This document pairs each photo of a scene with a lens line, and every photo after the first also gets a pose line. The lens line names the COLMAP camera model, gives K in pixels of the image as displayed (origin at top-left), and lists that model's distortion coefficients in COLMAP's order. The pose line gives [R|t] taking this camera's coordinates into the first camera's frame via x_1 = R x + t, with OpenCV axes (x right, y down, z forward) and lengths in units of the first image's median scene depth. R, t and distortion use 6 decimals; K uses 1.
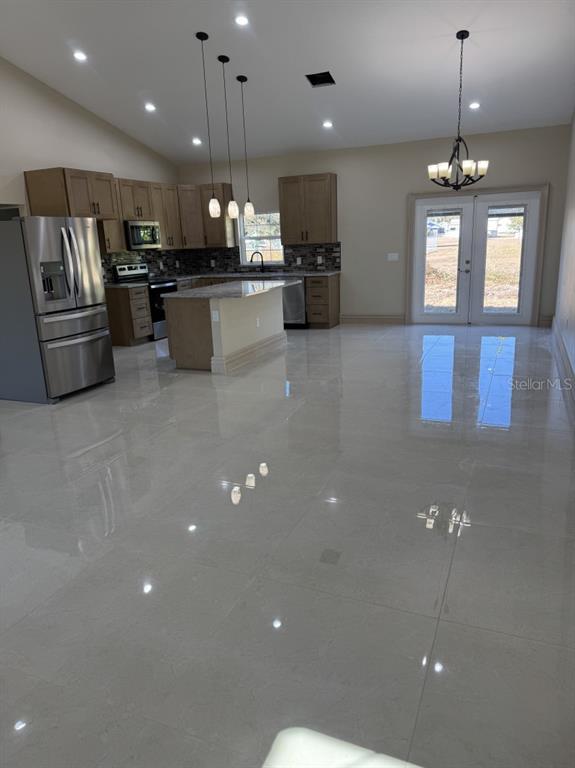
lens RADIAL K [[542.3, 0, 289.1], [0, 542.3, 379.8], [0, 0, 1]] dist [0.083174, -0.007053]
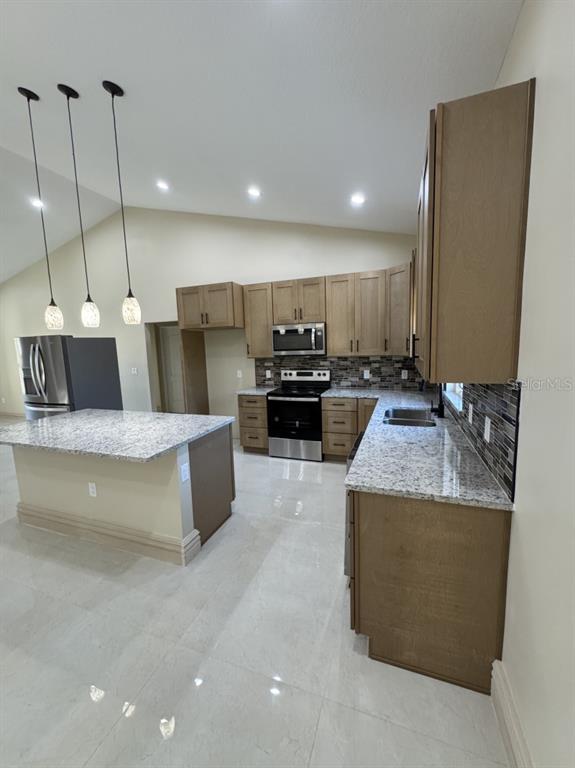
lens RADIAL K [[314.9, 0, 287.4], [0, 314.9, 390.0], [0, 0, 1]] dist [0.003277, 0.000072]
pose [[0.044859, 0.188474, -0.981053, 0.239063], [-0.222209, 0.959322, 0.174139, -0.271186], [0.973967, 0.210187, 0.084915, 0.962179]]
